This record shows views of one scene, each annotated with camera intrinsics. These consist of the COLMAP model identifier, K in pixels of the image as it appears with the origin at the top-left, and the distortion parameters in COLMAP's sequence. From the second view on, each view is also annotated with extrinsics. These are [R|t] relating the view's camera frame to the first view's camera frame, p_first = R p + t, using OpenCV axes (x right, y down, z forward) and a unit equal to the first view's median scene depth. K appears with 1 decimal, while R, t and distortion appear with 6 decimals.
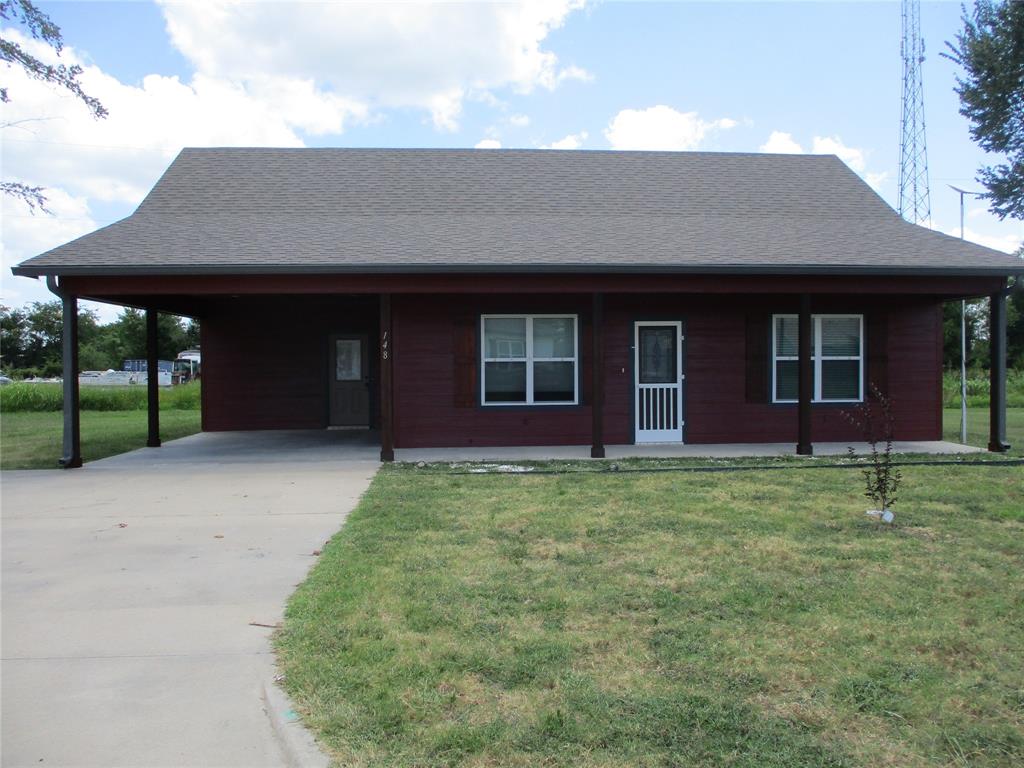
lens RADIAL K [[847.9, 0, 522.7], [0, 847.9, 379.9], [0, 0, 1]] dist [-0.029403, 0.011028]
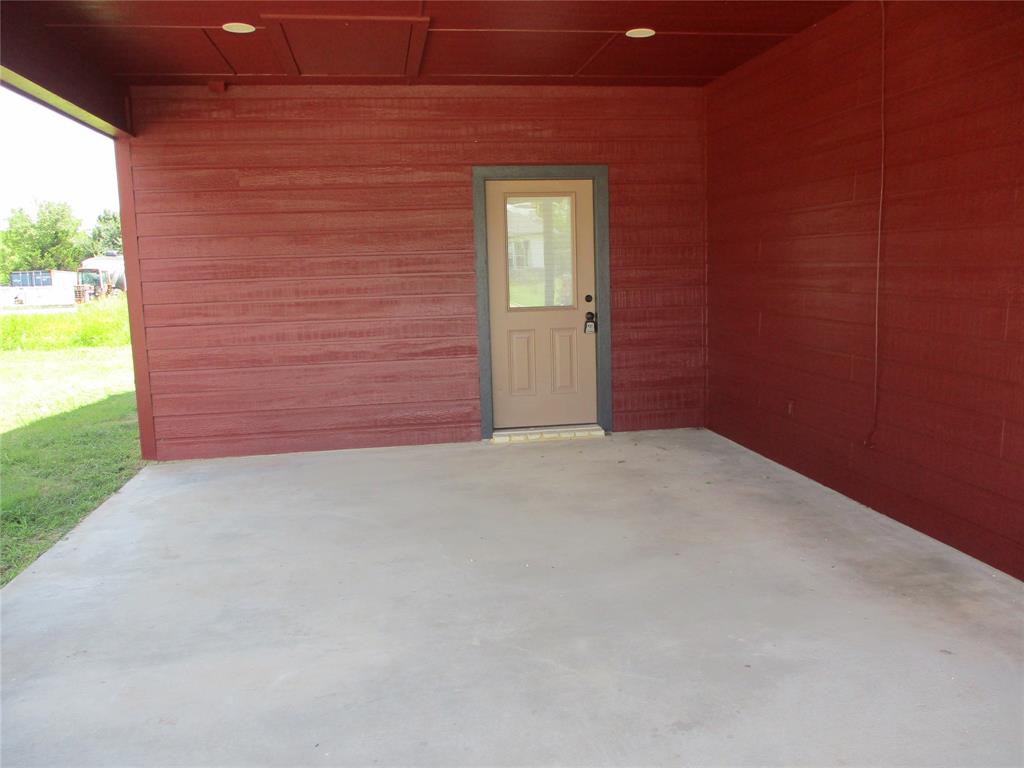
lens RADIAL K [[847.9, 0, 522.7], [0, 847.9, 379.9], [0, 0, 1]] dist [-0.029403, 0.011028]
pose [[0.995884, -0.035855, 0.083242, -0.098052], [0.025911, 0.992723, 0.117603, -0.004649], [-0.086853, -0.114962, 0.989566, 0.252533]]
